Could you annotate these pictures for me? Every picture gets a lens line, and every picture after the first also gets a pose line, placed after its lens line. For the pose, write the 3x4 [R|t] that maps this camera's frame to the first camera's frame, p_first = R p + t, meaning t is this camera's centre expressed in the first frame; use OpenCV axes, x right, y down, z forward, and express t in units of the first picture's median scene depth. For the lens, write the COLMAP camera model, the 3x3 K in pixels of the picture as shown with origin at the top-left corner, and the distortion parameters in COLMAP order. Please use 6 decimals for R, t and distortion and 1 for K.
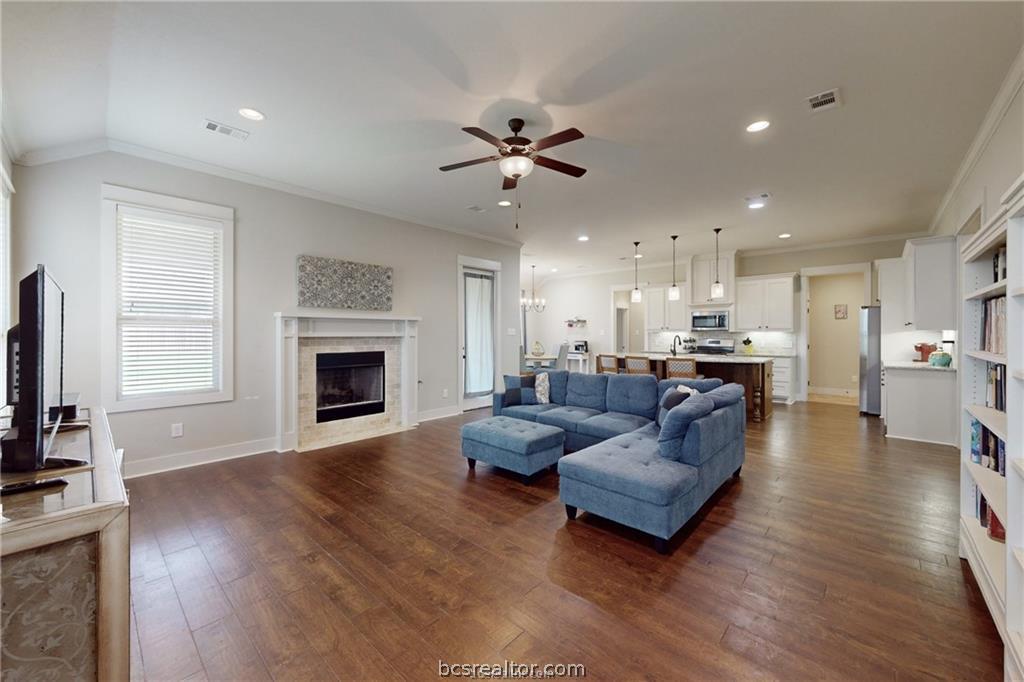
lens RADIAL K [[406.1, 0, 519.2], [0, 406.1, 334.2], [0, 0, 1]] dist [-0.000410, -0.000073]
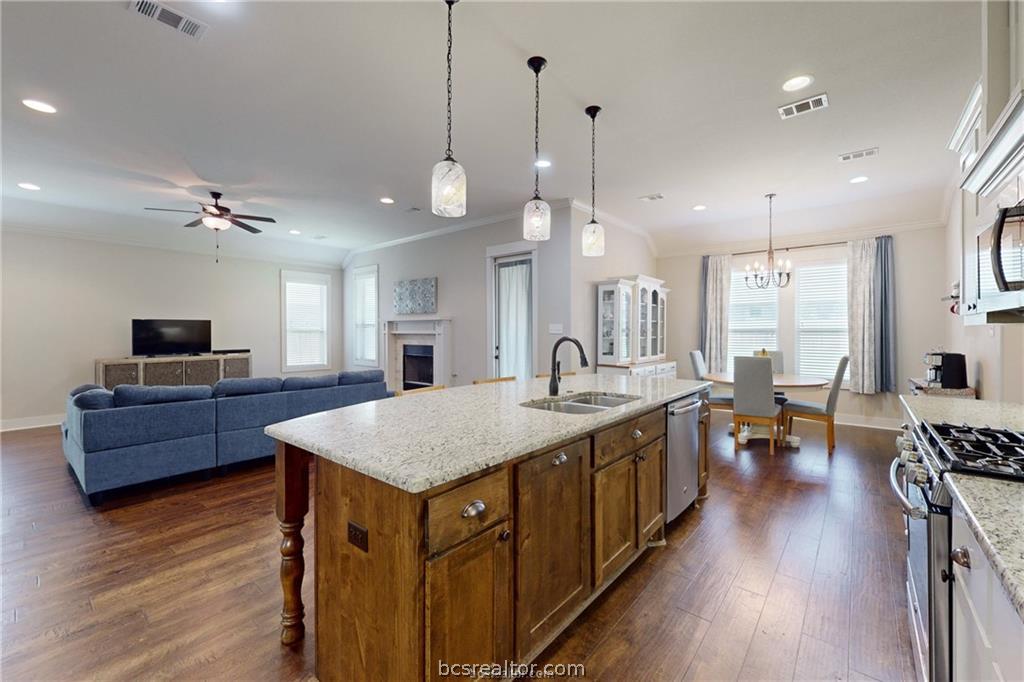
lens RADIAL K [[406.1, 0, 519.2], [0, 406.1, 334.2], [0, 0, 1]] dist [-0.000410, -0.000073]
pose [[0.051939, 0.004867, -0.998638, 0.784626], [-0.001866, 0.999987, 0.004777, -0.000004], [0.998649, 0.001615, 0.051947, 1.020476]]
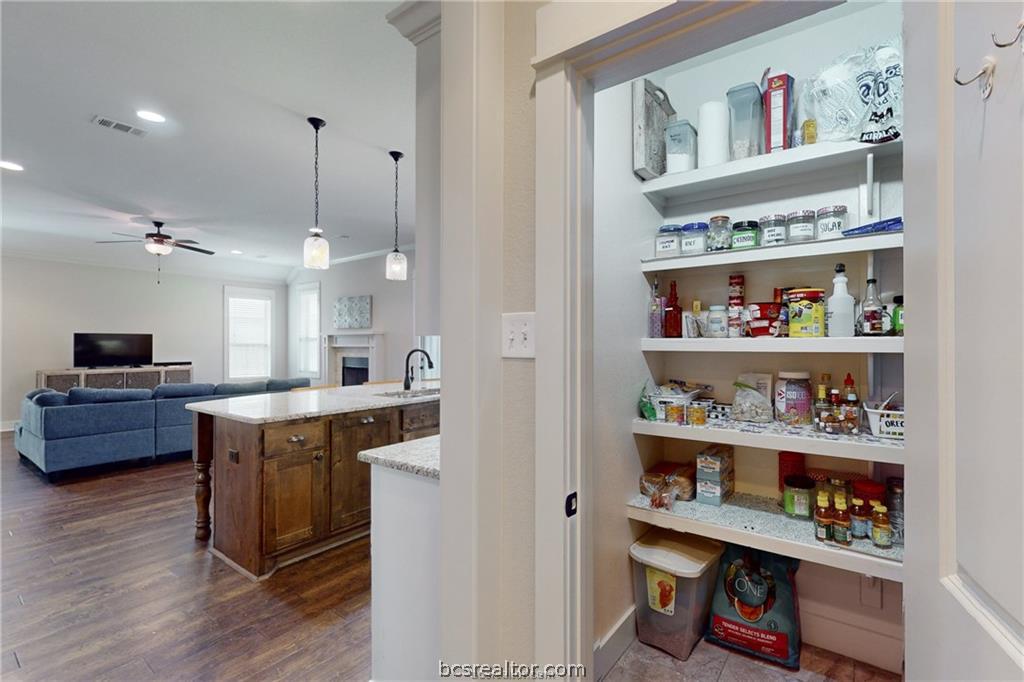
lens RADIAL K [[437.3, 0, 534.7], [0, 437.3, 342.6], [0, 0, 1]] dist [0.000354, 0.000411]
pose [[0.119432, -0.007373, -0.992815, 1.002538], [-0.002825, 0.999966, -0.007766, 0.000090], [0.992838, 0.003732, 0.119407, 1.170864]]
